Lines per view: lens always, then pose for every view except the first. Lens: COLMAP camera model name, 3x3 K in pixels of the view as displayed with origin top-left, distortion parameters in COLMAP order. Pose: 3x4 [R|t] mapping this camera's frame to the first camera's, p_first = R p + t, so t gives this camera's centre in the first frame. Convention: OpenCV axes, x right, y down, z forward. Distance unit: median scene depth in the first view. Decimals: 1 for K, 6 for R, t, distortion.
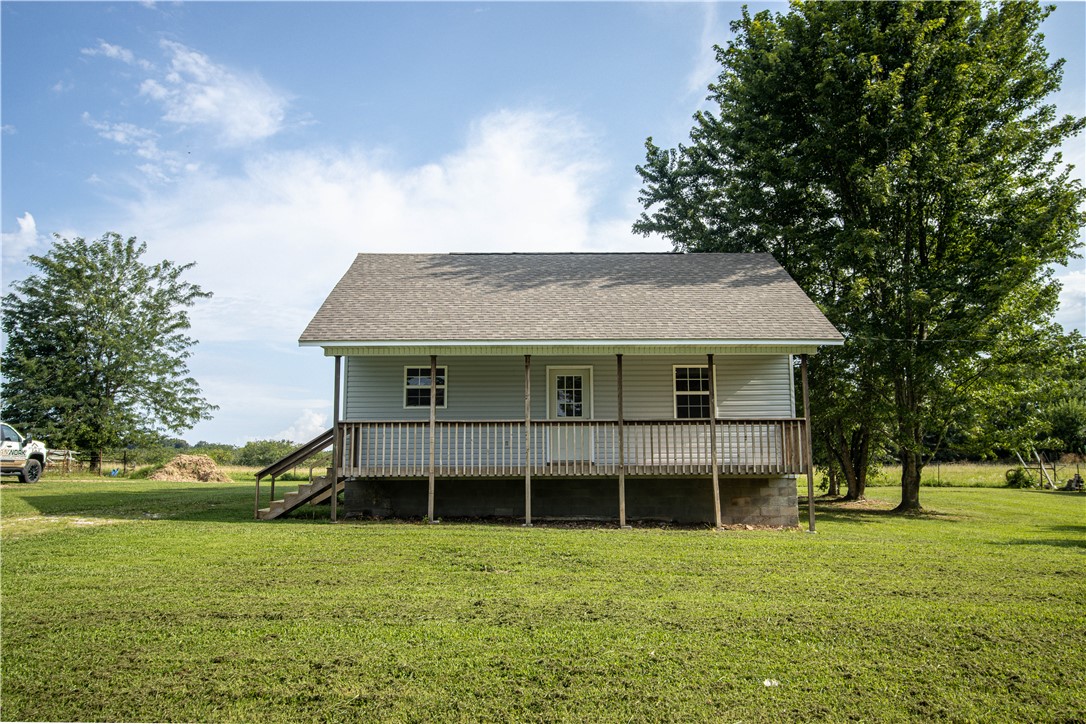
lens RADIAL K [[858.0, 0, 545.3], [0, 858.0, 357.9], [0, 0, 1]] dist [0.008432, 0.000798]
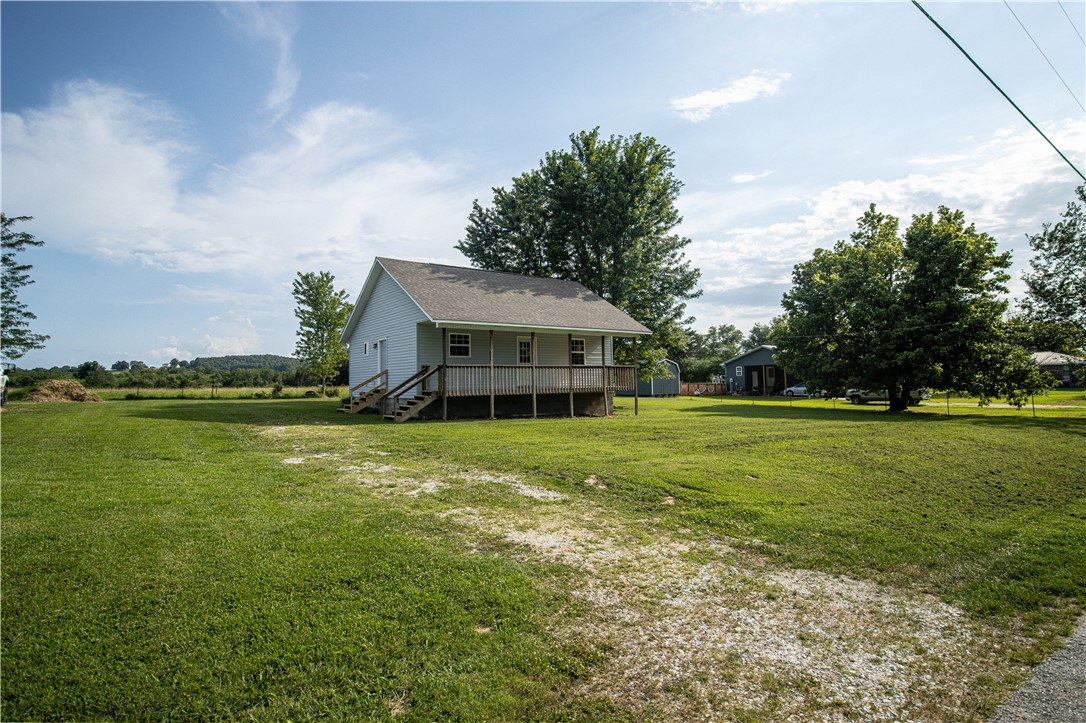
lens RADIAL K [[582.1, 0, 543.6], [0, 582.1, 360.2], [0, 0, 1]] dist [-0.035414, 0.000555]
pose [[0.807988, 0.020130, 0.588855, -0.699008], [-0.068027, 0.995920, 0.059297, -0.017996], [-0.585259, -0.087970, 0.806060, -0.081505]]
